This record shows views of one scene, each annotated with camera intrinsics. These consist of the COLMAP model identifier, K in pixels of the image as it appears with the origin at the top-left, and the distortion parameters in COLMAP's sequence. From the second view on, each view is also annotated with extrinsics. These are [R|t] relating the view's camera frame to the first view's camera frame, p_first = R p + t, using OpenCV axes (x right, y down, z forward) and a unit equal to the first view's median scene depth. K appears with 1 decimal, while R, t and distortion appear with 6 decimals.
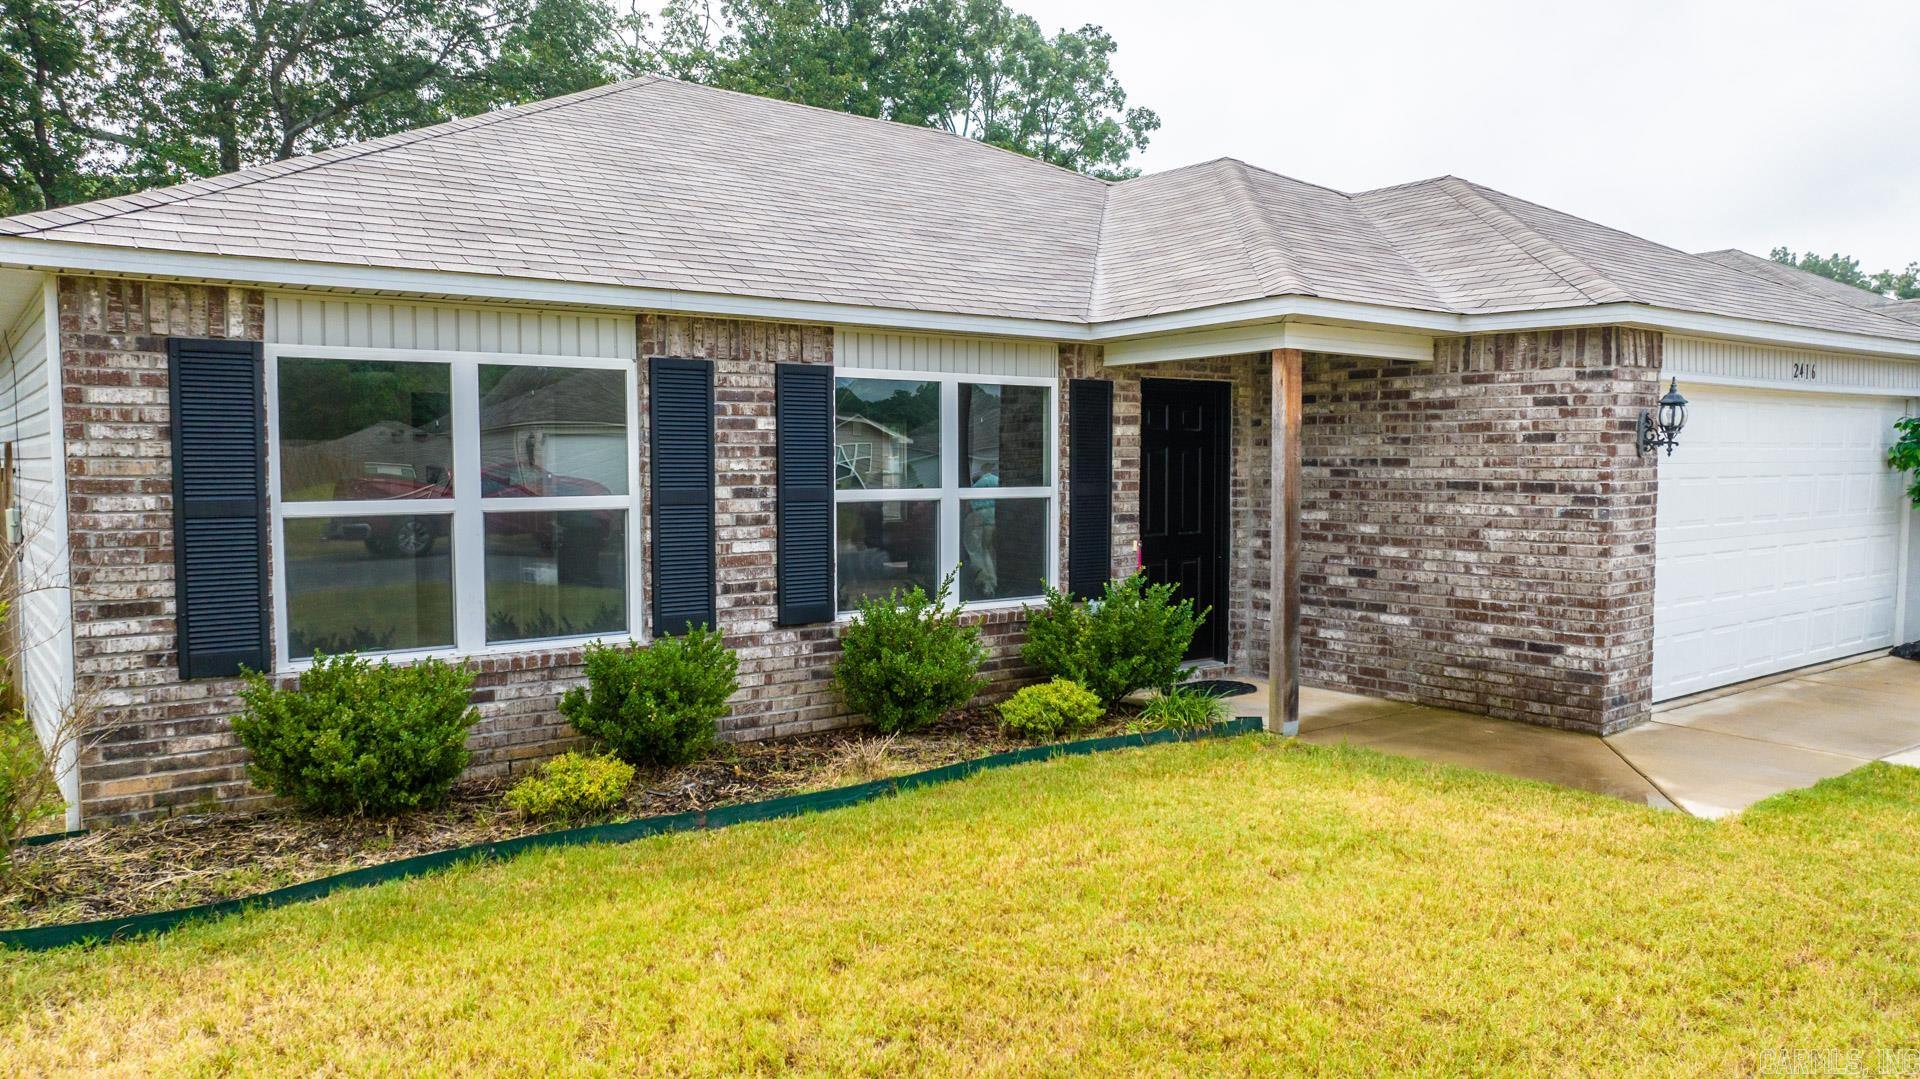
lens RADIAL K [[1348.2, 0, 947.0], [0, 1348.2, 539.5], [0, 0, 1]] dist [-0.016674, 0.019280]
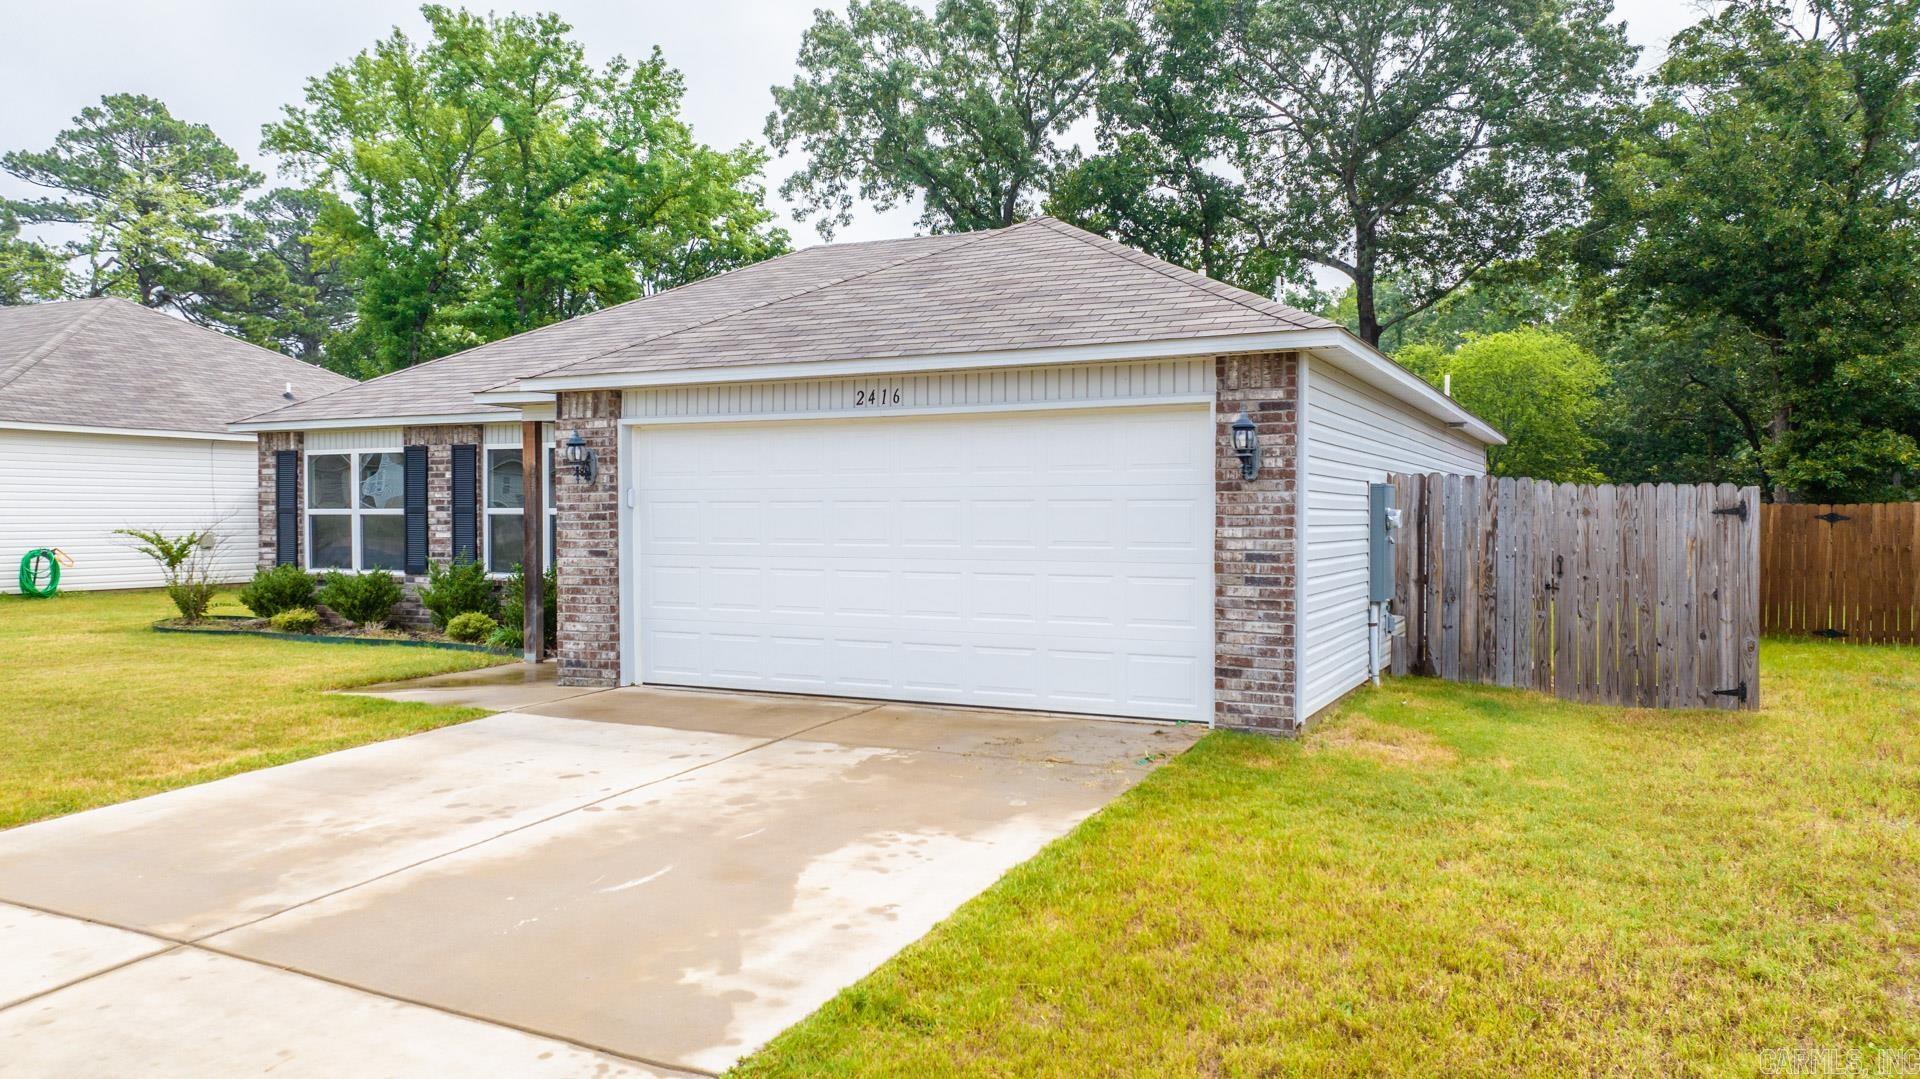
lens RADIAL K [[1348.2, 0, 958.2], [0, 1348.2, 546.5], [0, 0, 1]] dist [-0.016674, 0.019280]
pose [[0.446326, 0.026369, -0.894482, 2.073365], [-0.055913, 0.998434, 0.001535, -0.024273], [0.893122, 0.049328, 0.447102, 0.799493]]
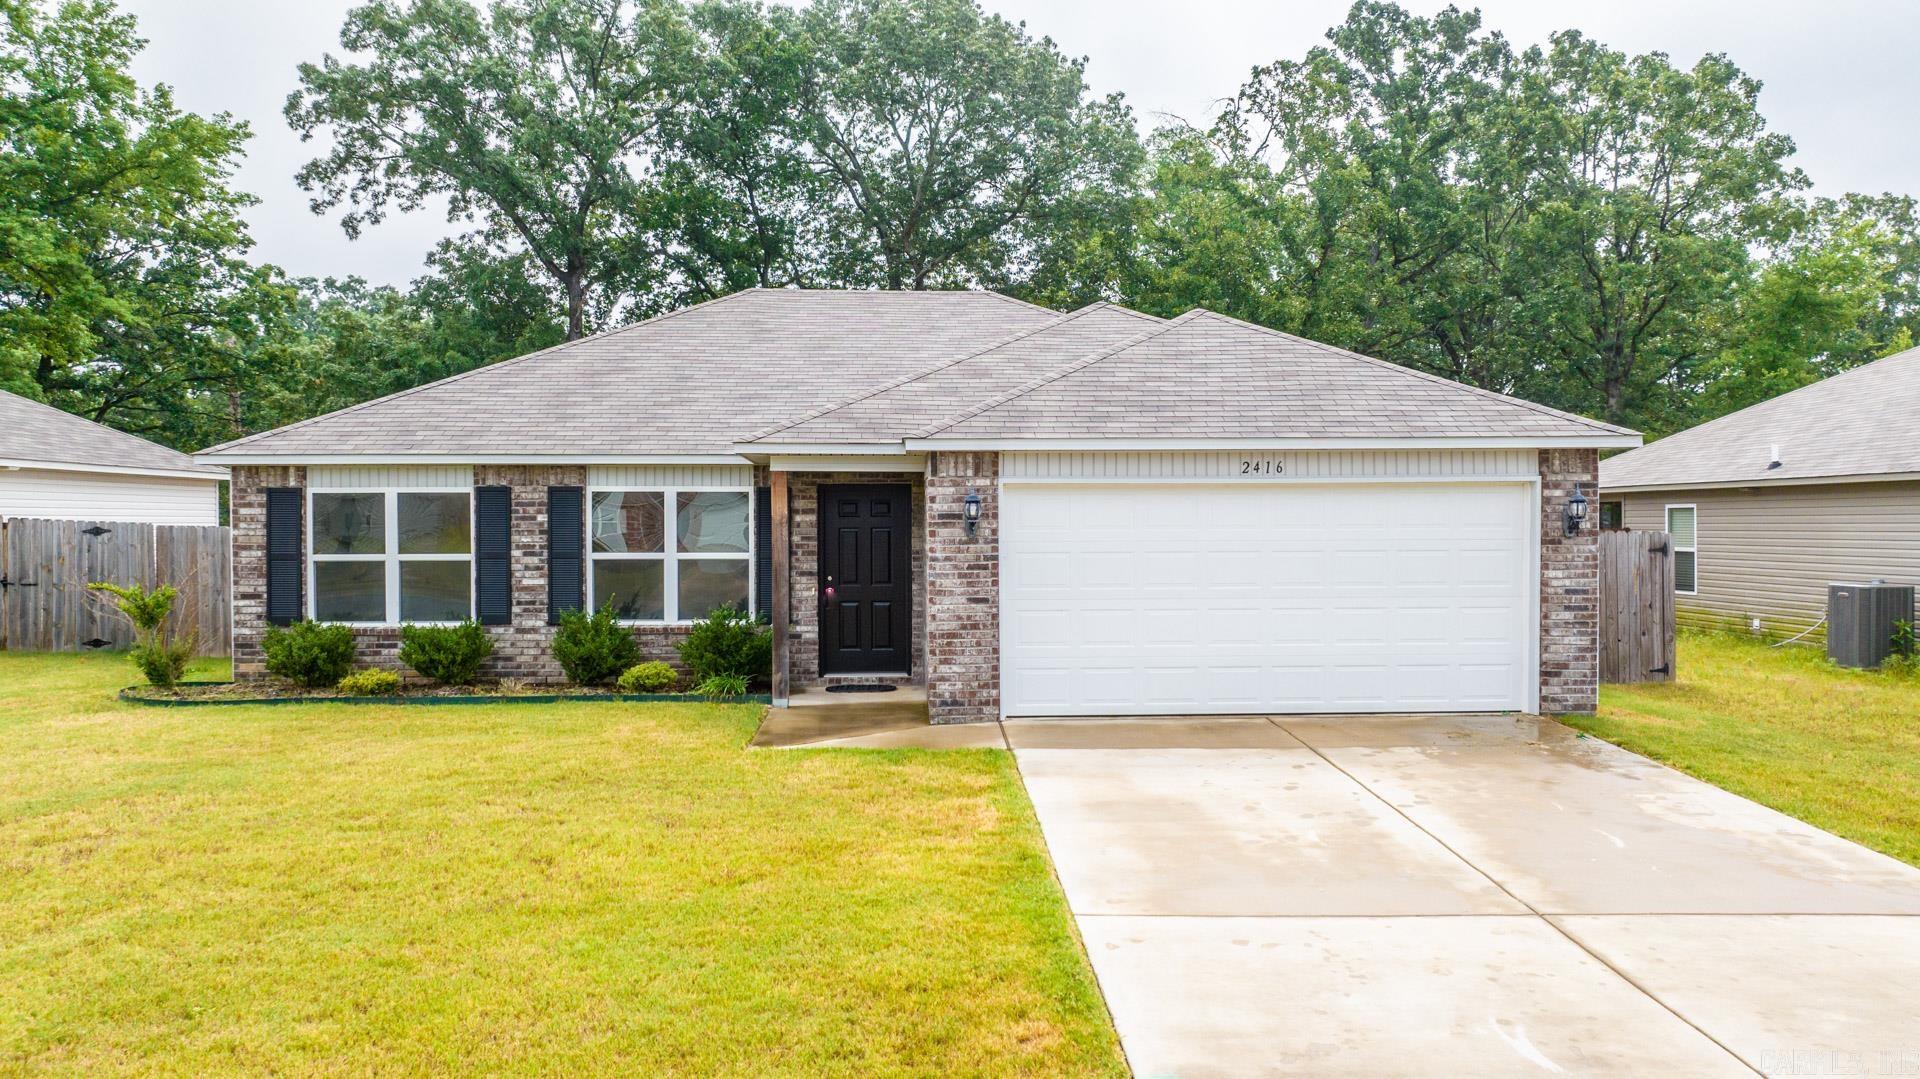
lens RADIAL K [[1348.2, 0, 951.9], [0, 1348.2, 539.8], [0, 0, 1]] dist [-0.016674, 0.019280]
pose [[0.817498, 0.007368, -0.575885, 1.478350], [-0.033943, 0.998796, -0.035405, -0.006640], [0.574931, 0.048491, 0.816764, -0.235583]]
